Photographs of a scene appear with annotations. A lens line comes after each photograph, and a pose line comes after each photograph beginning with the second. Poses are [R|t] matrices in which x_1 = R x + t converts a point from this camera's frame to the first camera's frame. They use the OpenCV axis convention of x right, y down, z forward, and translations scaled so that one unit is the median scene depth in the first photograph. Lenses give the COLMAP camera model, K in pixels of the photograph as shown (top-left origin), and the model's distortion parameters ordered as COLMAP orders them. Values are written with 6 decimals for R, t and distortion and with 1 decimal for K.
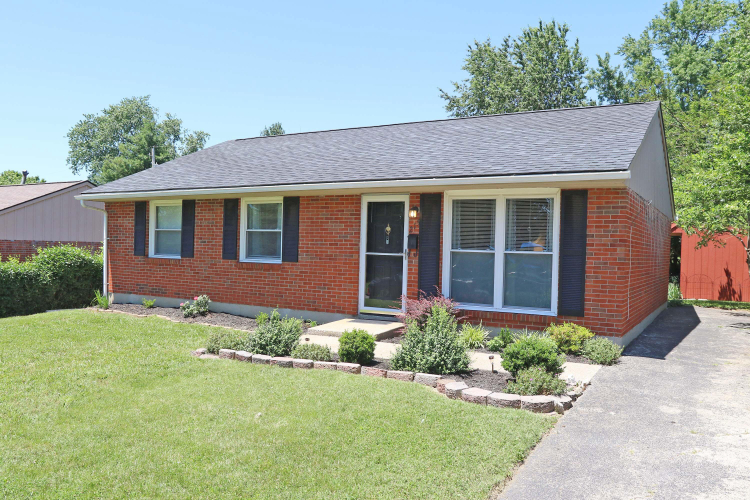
lens RADIAL K [[591.7, 0, 375.0], [0, 591.7, 250.0], [0, 0, 1]] dist [-0.009562, -0.002052]
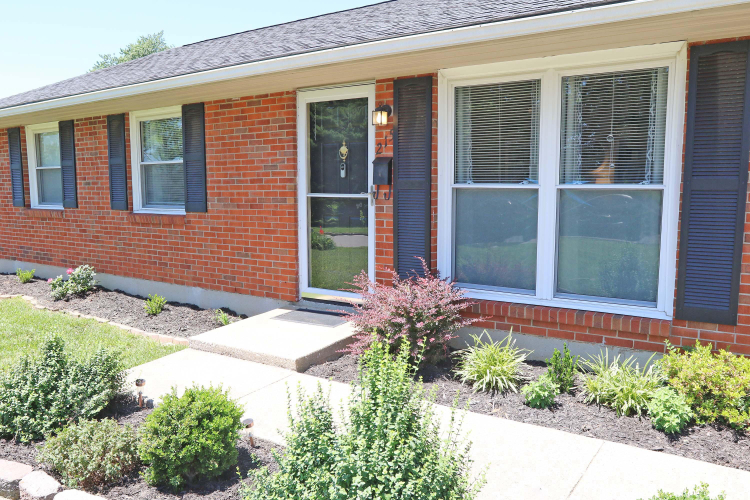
lens RADIAL K [[577.2, 0, 375.0], [0, 577.2, 250.0], [0, 0, 1]] dist [-0.037704, 0.002386]
pose [[0.997565, -0.020365, -0.066707, 0.084604], [0.027438, 0.993891, 0.106900, 0.000605], [0.064122, -0.108470, 0.992029, 0.443154]]
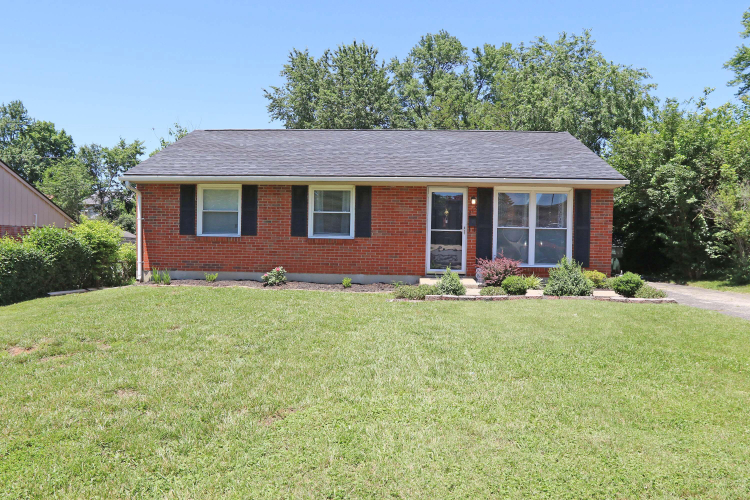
lens RADIAL K [[563.2, 0, 375.0], [0, 563.2, 250.0], [0, 0, 1]] dist [-0.009343, -0.003879]
pose [[0.889768, -0.013599, 0.456211, -0.714331], [0.006275, 0.999826, 0.017564, 0.027768], [-0.456371, -0.012765, 0.889698, -0.093311]]
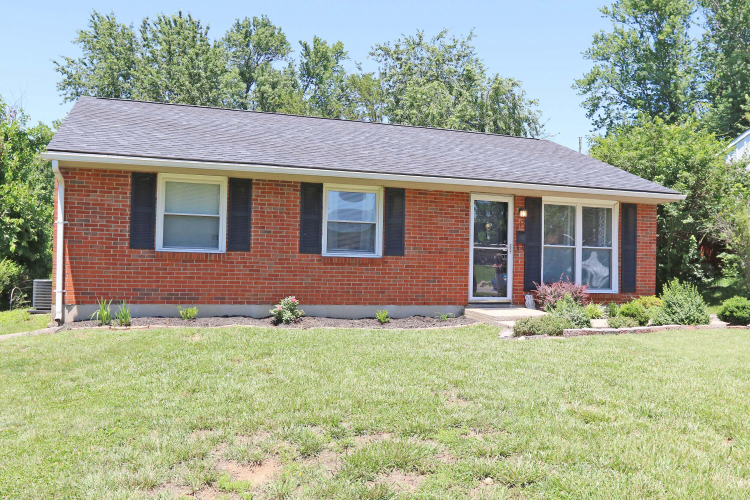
lens RADIAL K [[654.0, 0, 375.0], [0, 654.0, 250.0], [0, 0, 1]] dist [-0.004714, -0.004109]
pose [[0.657182, 0.015825, 0.753565, -1.021531], [0.000011, 0.999779, -0.021005, 0.035076], [-0.753732, 0.013813, 0.657037, 0.348611]]
